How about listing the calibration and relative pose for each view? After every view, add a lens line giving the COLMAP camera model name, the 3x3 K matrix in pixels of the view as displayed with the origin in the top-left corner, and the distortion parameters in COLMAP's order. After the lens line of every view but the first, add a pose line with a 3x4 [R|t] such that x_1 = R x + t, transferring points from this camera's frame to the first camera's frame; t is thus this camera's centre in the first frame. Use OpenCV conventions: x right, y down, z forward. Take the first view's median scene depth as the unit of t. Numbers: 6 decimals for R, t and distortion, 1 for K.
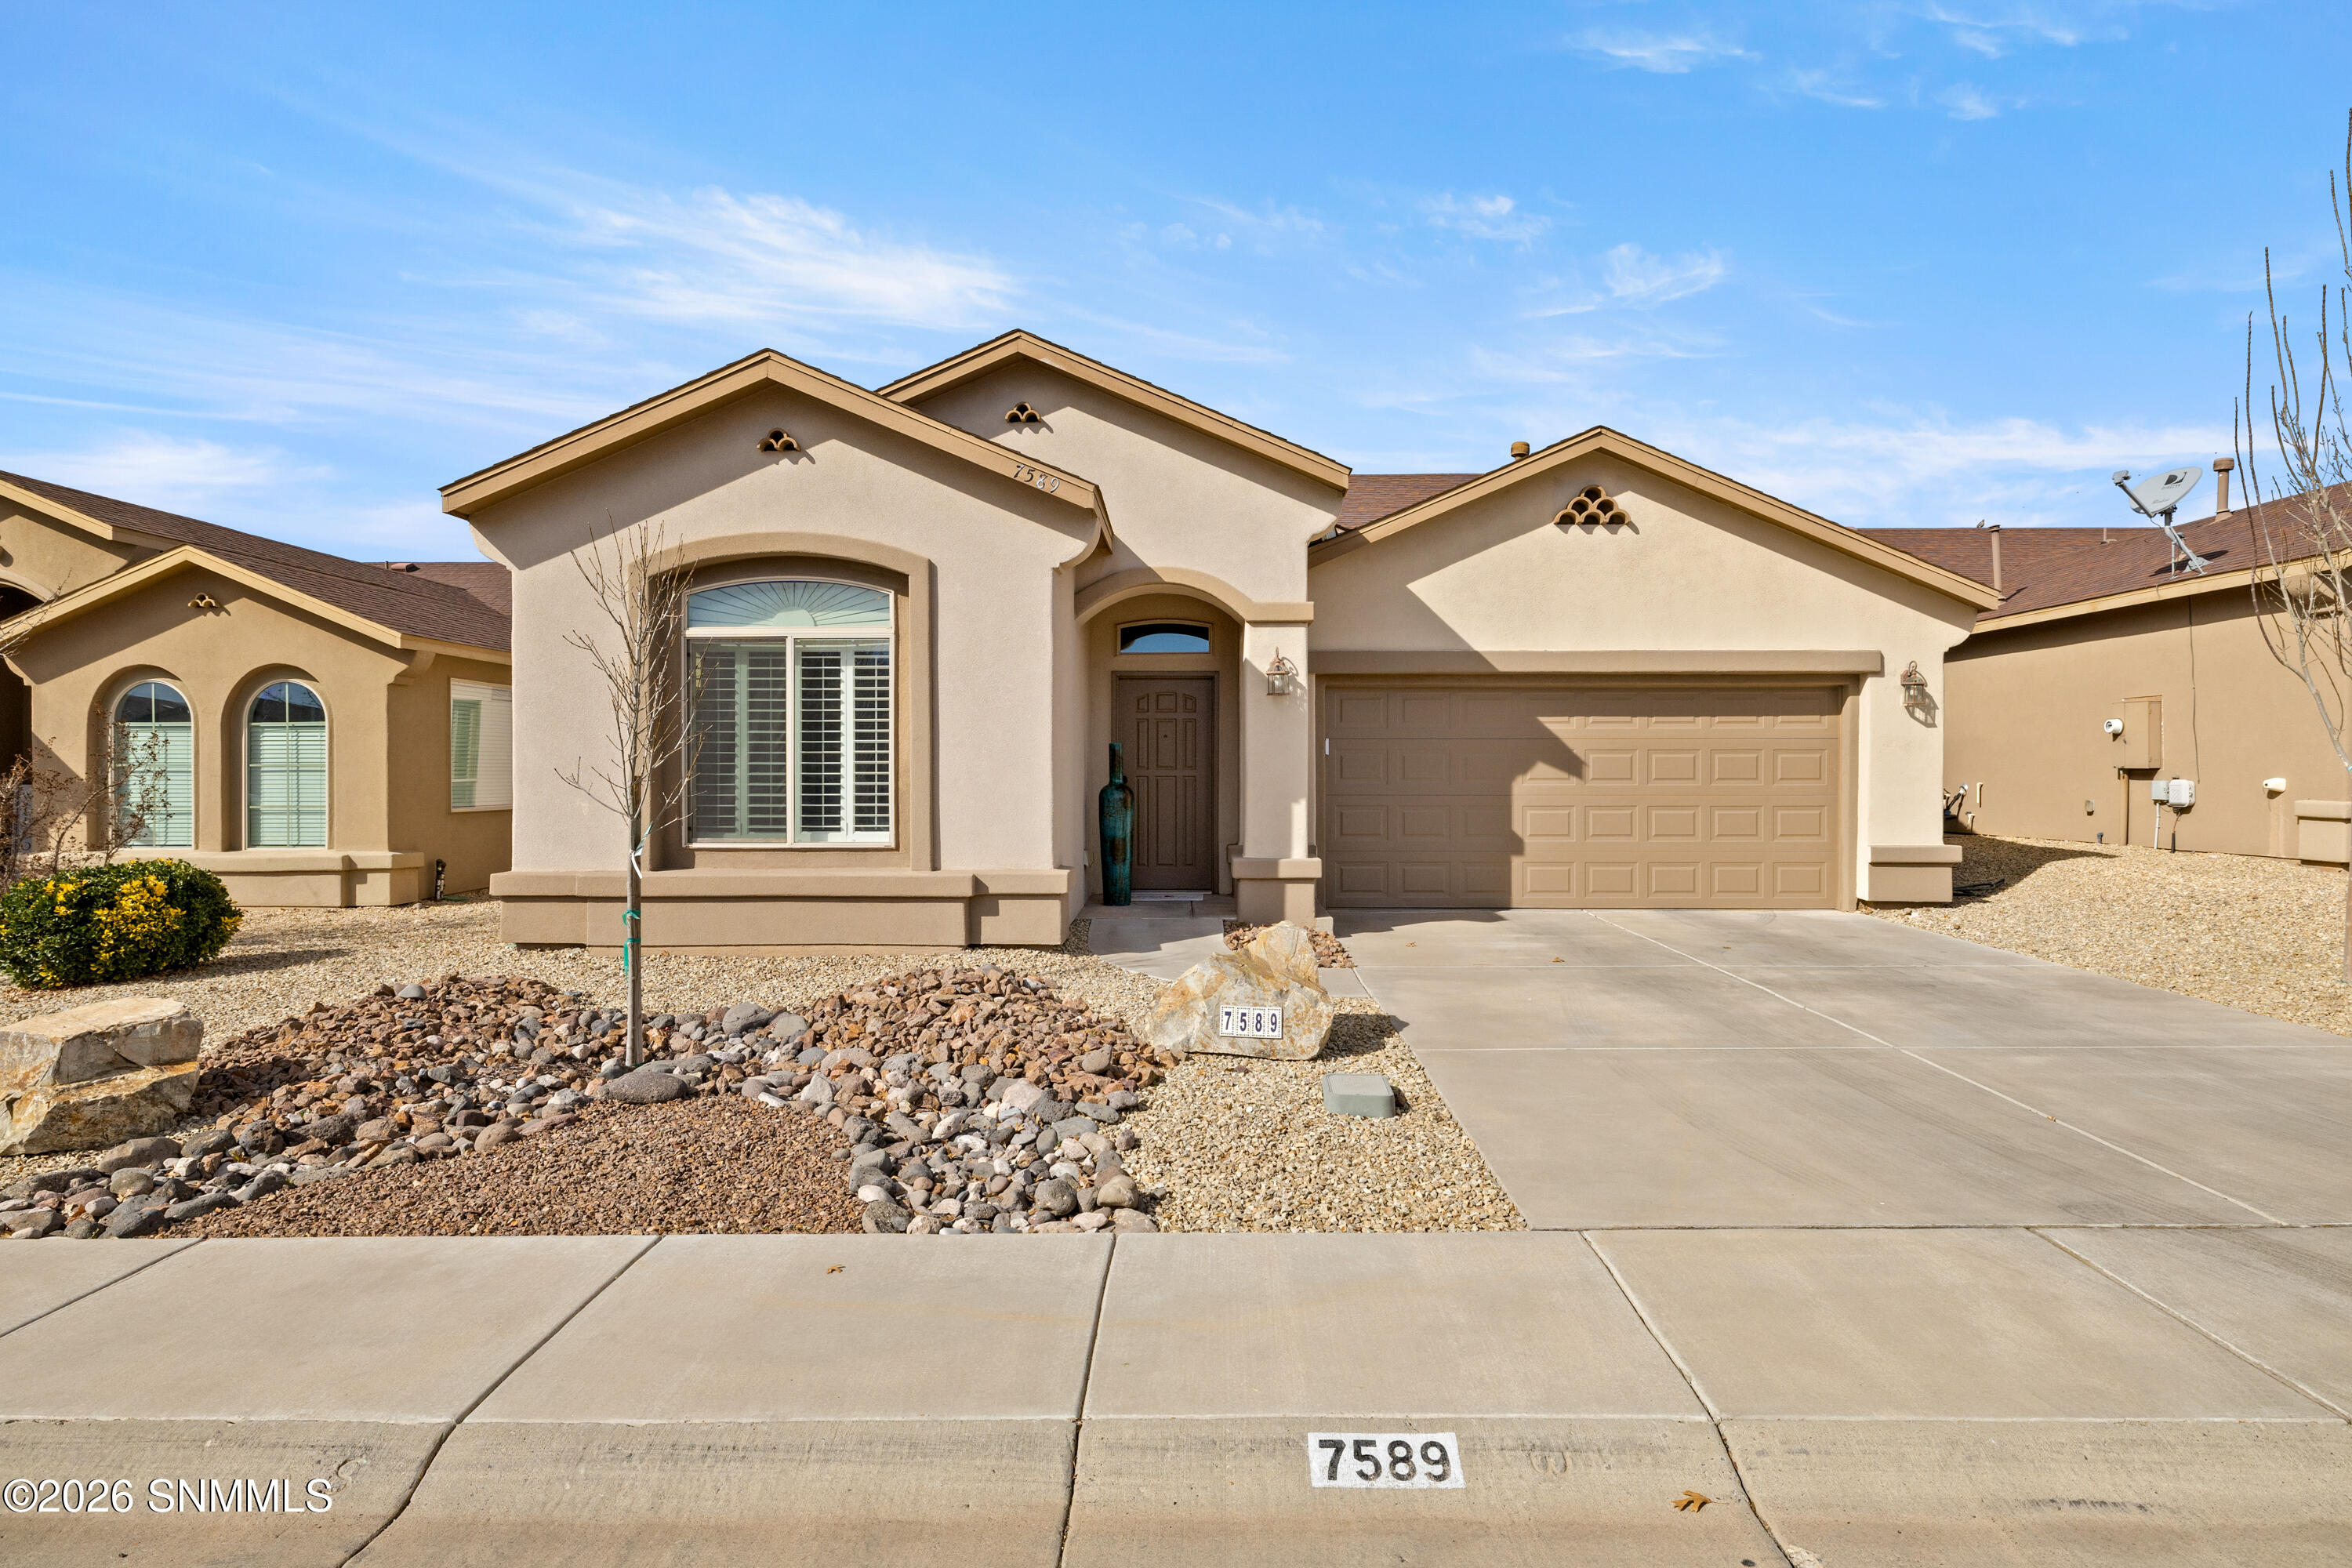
lens RADIAL K [[1338.3, 0, 1179.0], [0, 1338.3, 785.8], [0, 0, 1]] dist [0.000341, -0.002202]
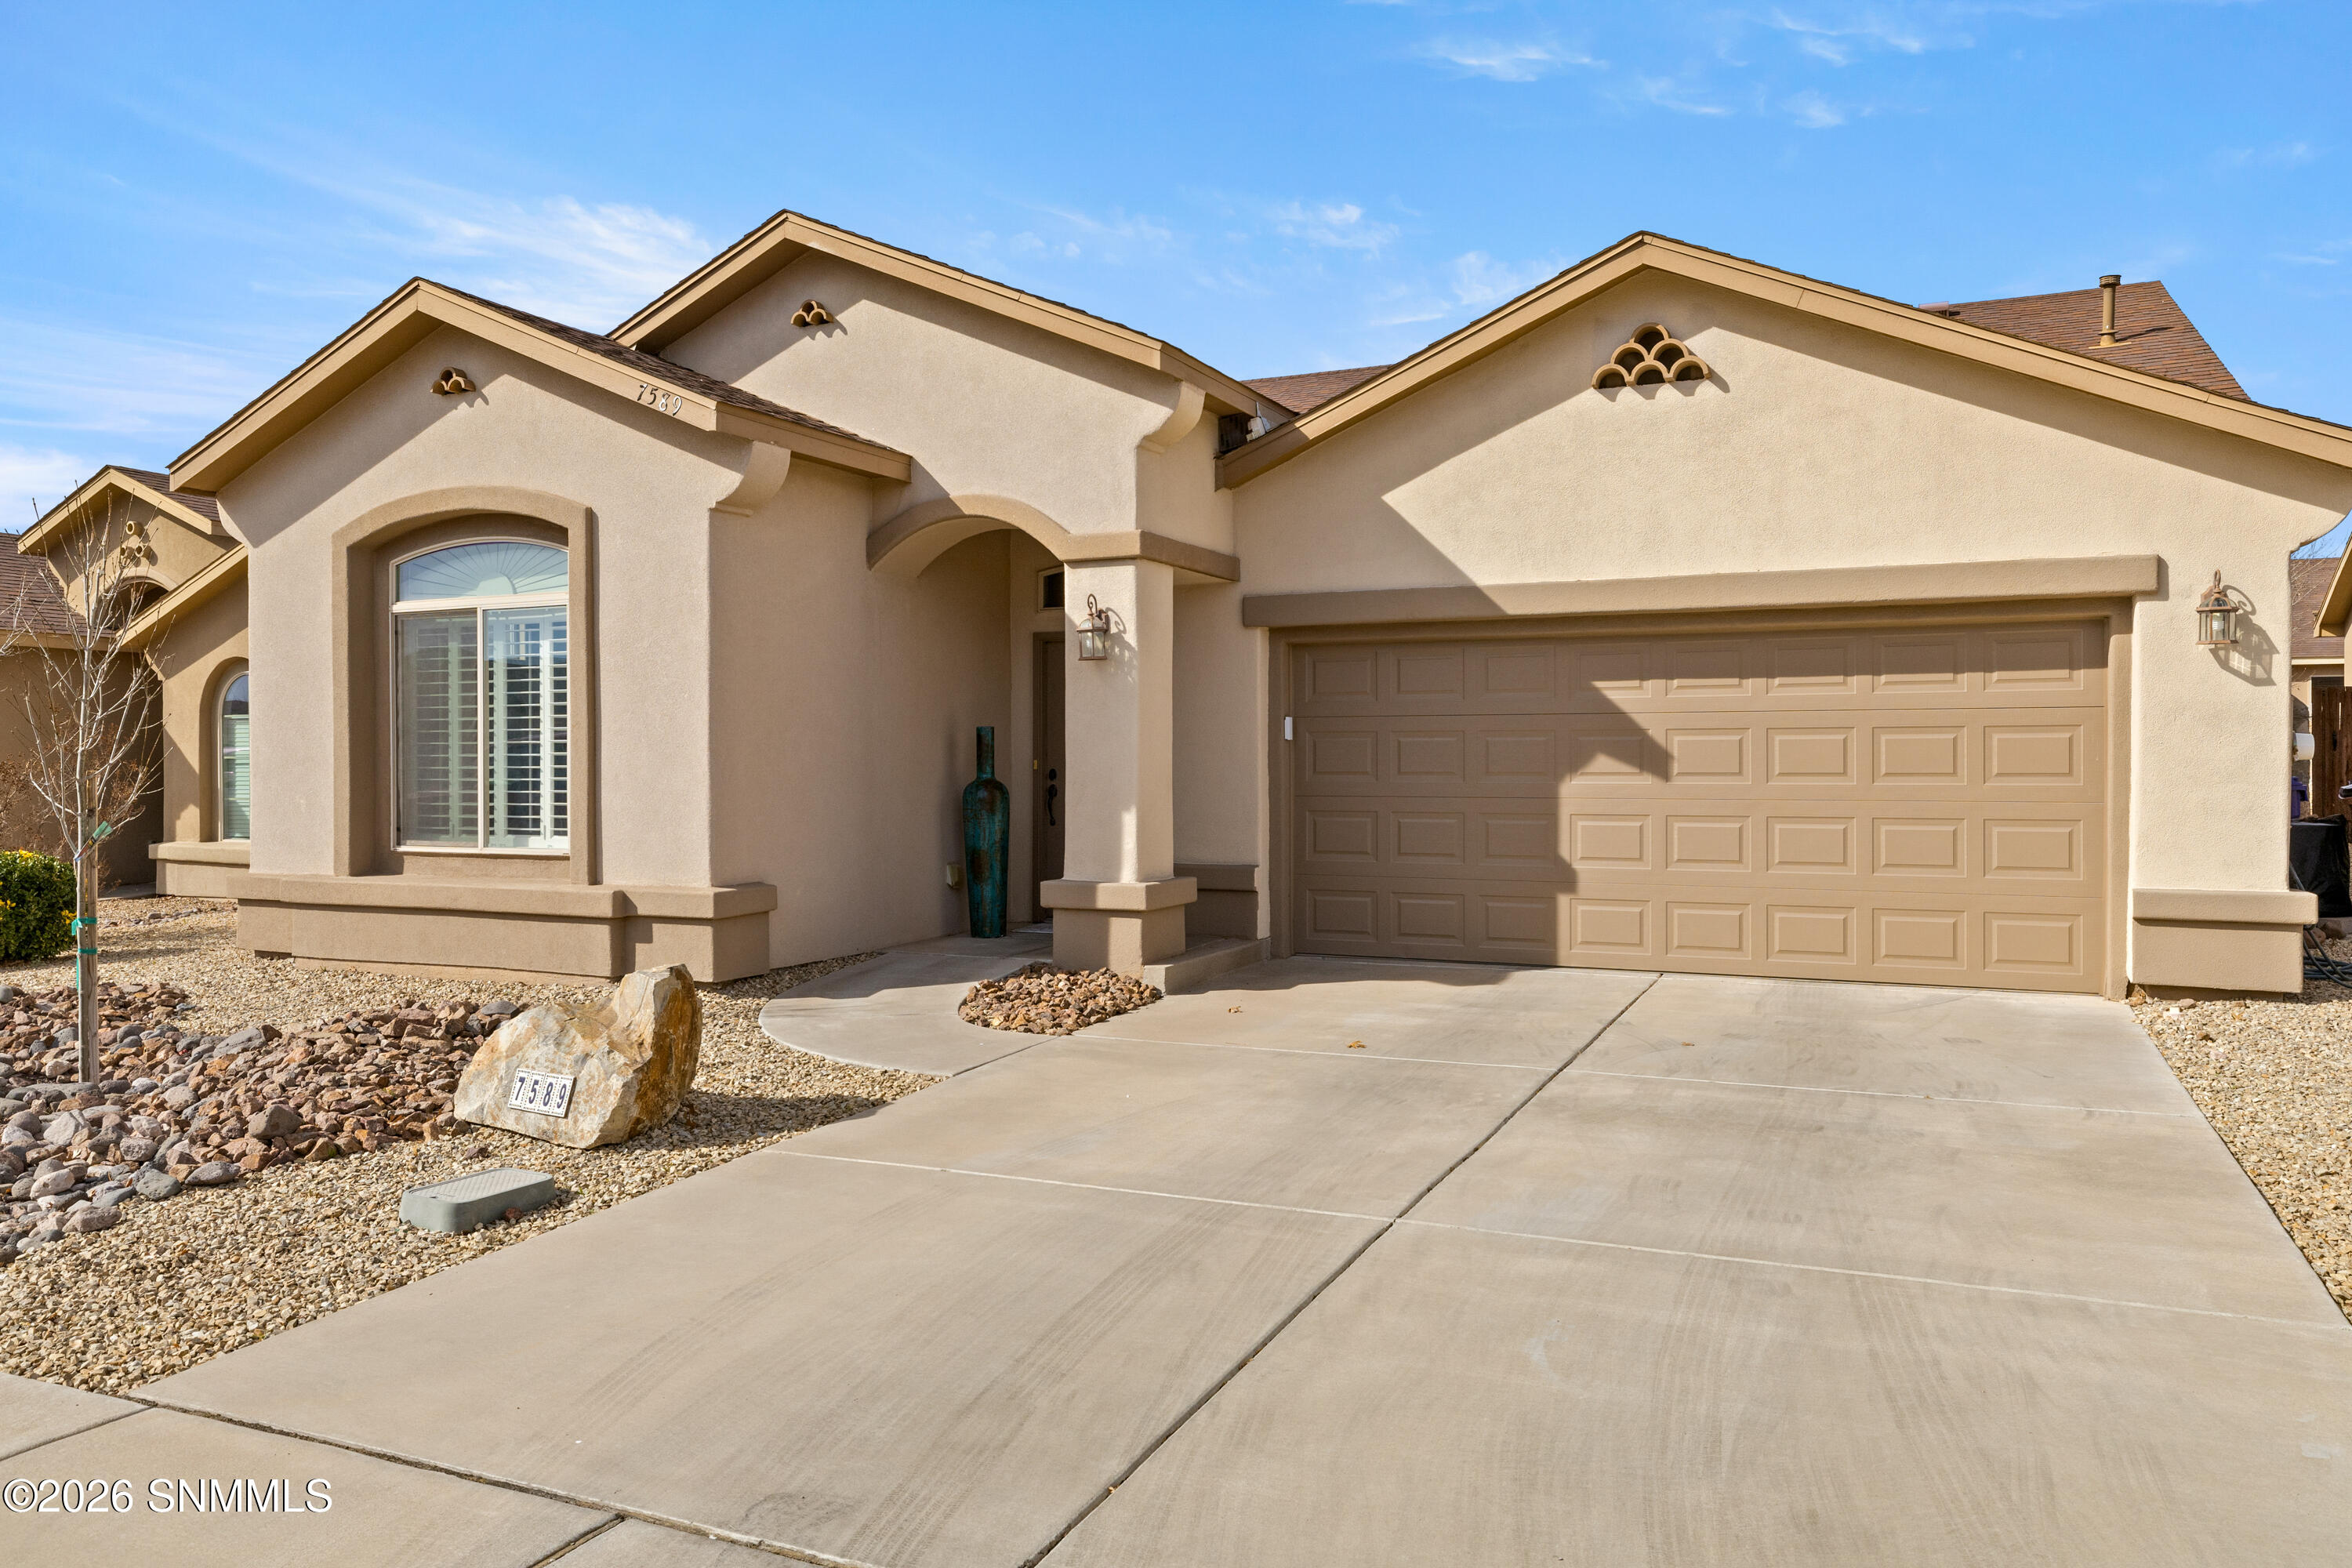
lens RADIAL K [[1703.6, 0, 1175.7], [0, 1703.6, 780.3], [0, 0, 1]] dist [0.003017, -0.005836]
pose [[0.909250, 0.003303, -0.416238, 0.493961], [-0.003016, 0.999995, 0.001347, -0.003050], [0.416241, 0.000031, 0.909255, 0.165562]]
